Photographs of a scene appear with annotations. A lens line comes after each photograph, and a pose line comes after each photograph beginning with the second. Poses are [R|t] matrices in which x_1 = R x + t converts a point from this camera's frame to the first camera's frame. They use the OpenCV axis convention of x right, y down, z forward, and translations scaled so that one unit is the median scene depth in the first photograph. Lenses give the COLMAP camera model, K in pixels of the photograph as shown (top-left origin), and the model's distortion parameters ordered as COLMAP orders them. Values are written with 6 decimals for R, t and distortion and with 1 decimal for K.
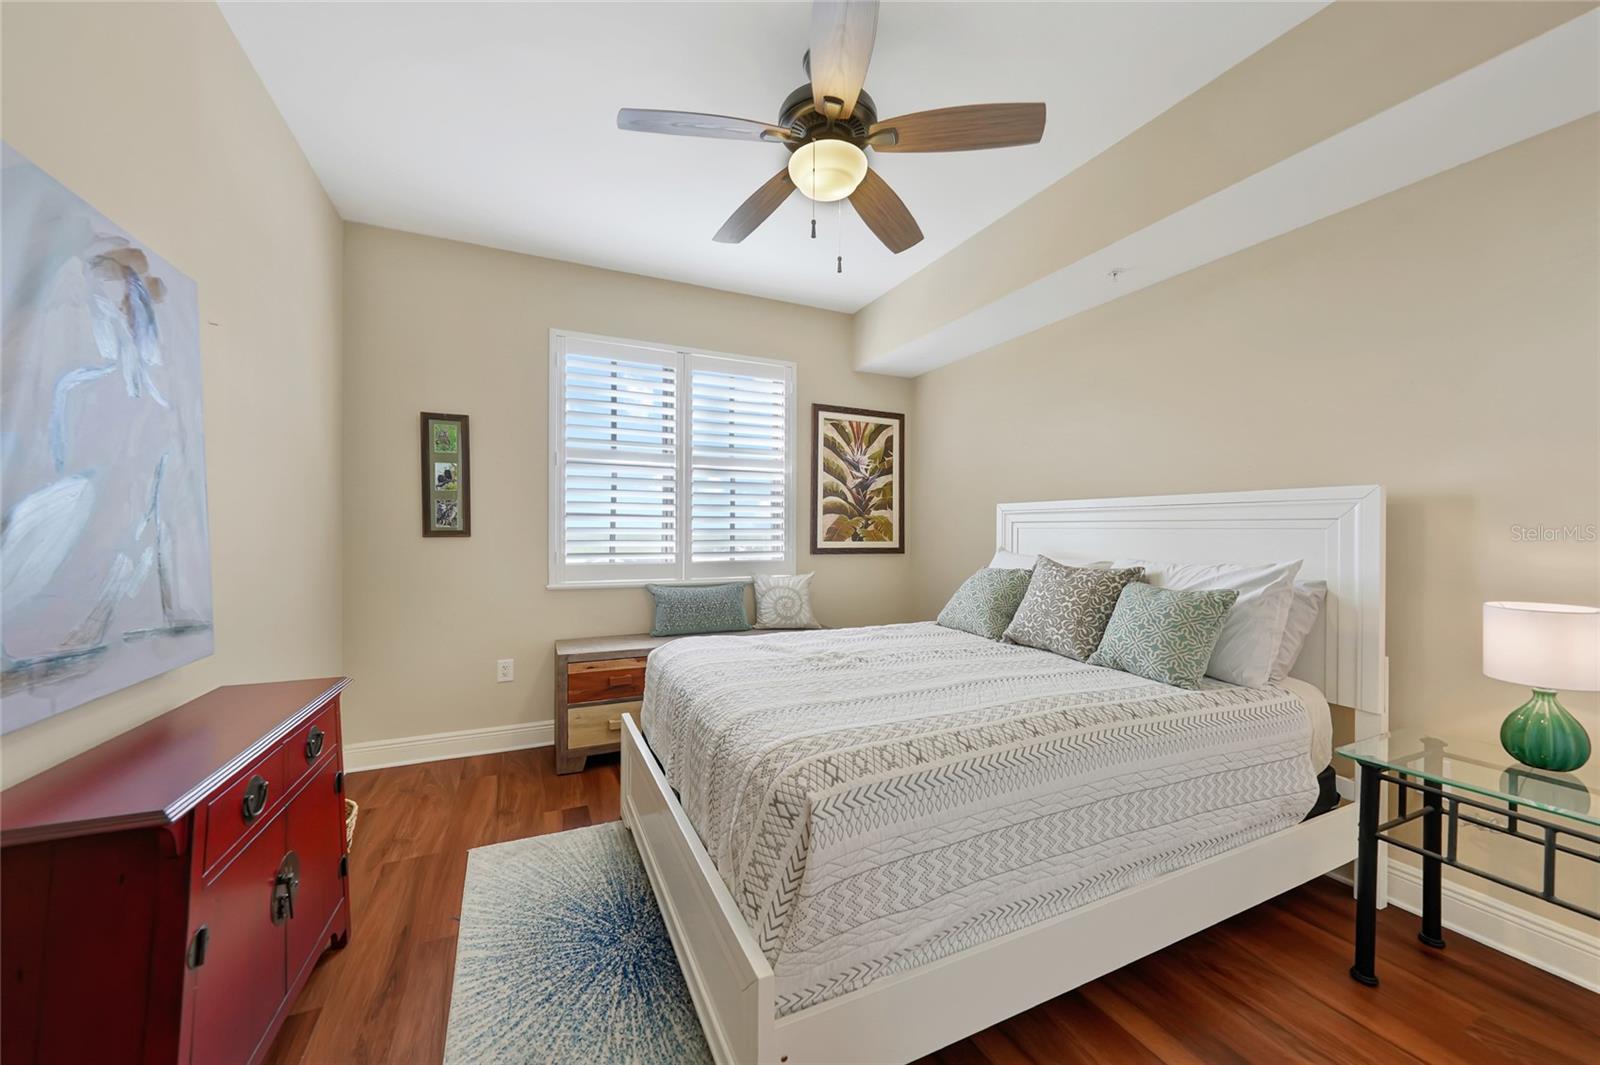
lens RADIAL K [[562.1, 0, 804.2], [0, 562.1, 532.1], [0, 0, 1]] dist [-0.004285, 0.001346]
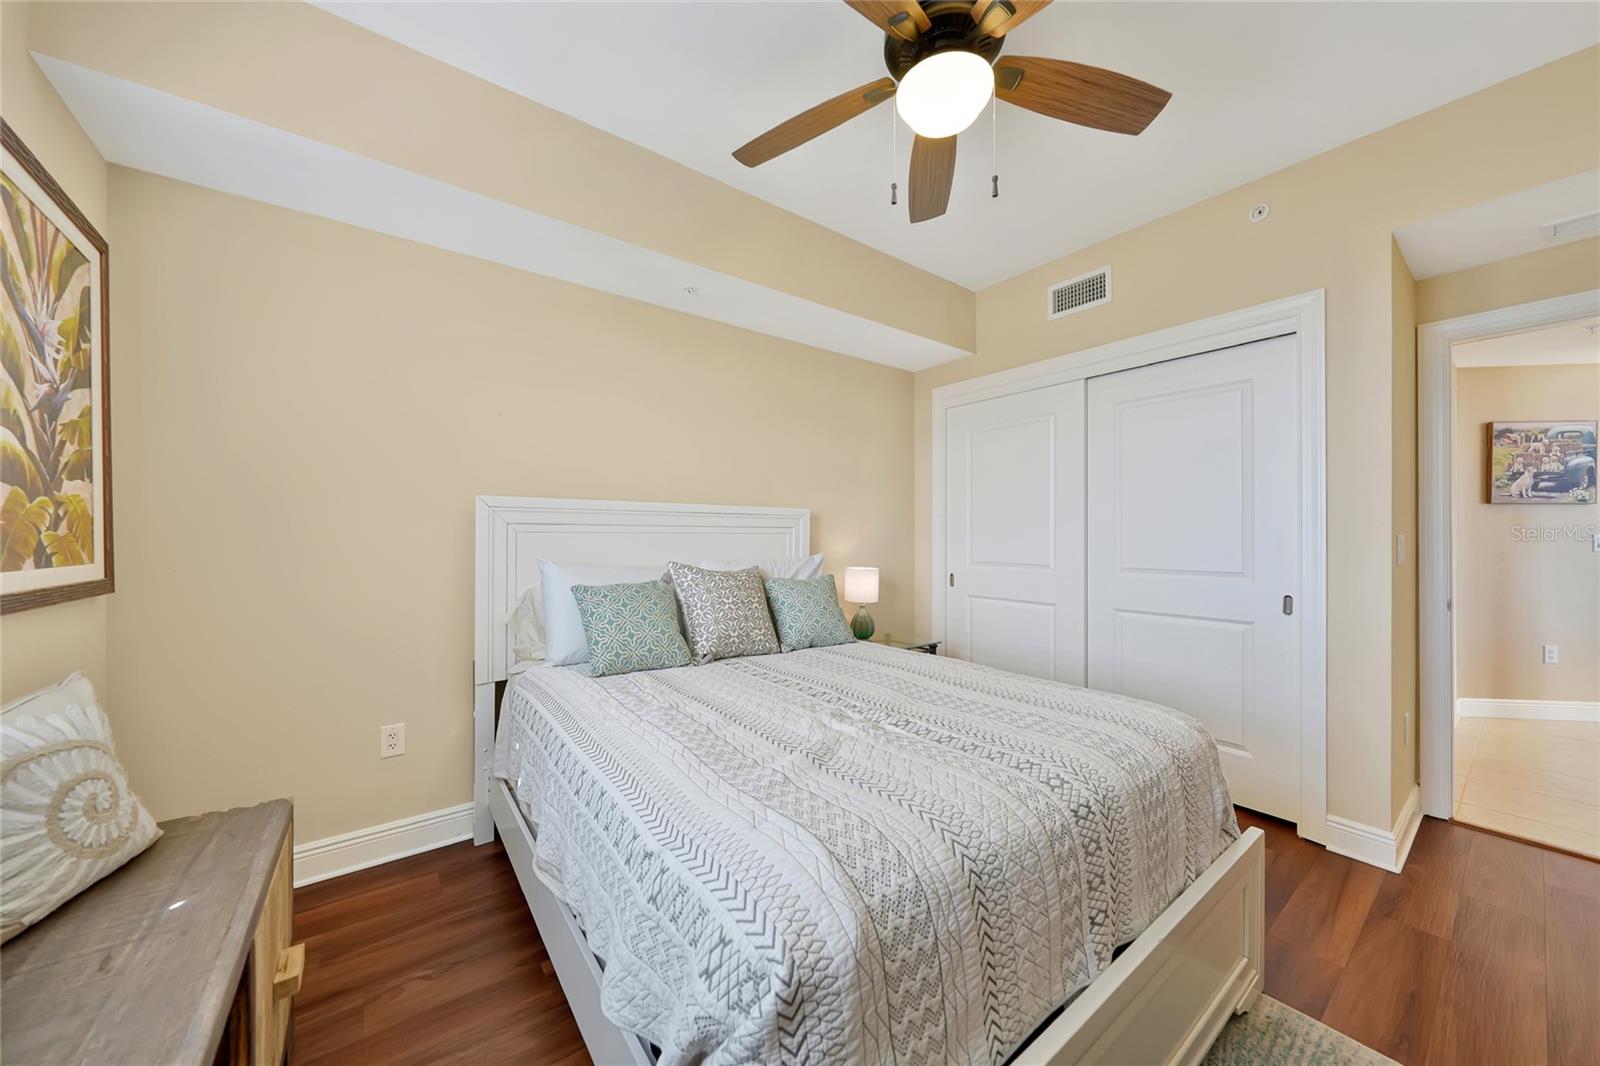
lens RADIAL K [[562.1, 0, 803.3], [0, 562.1, 538.3], [0, 0, 1]] dist [-0.004285, 0.001346]
pose [[-0.191797, -0.013128, 0.981347, -0.321766], [-0.001491, 0.999913, 0.013085, -0.006620], [-0.981433, 0.001047, -0.191800, 0.609954]]
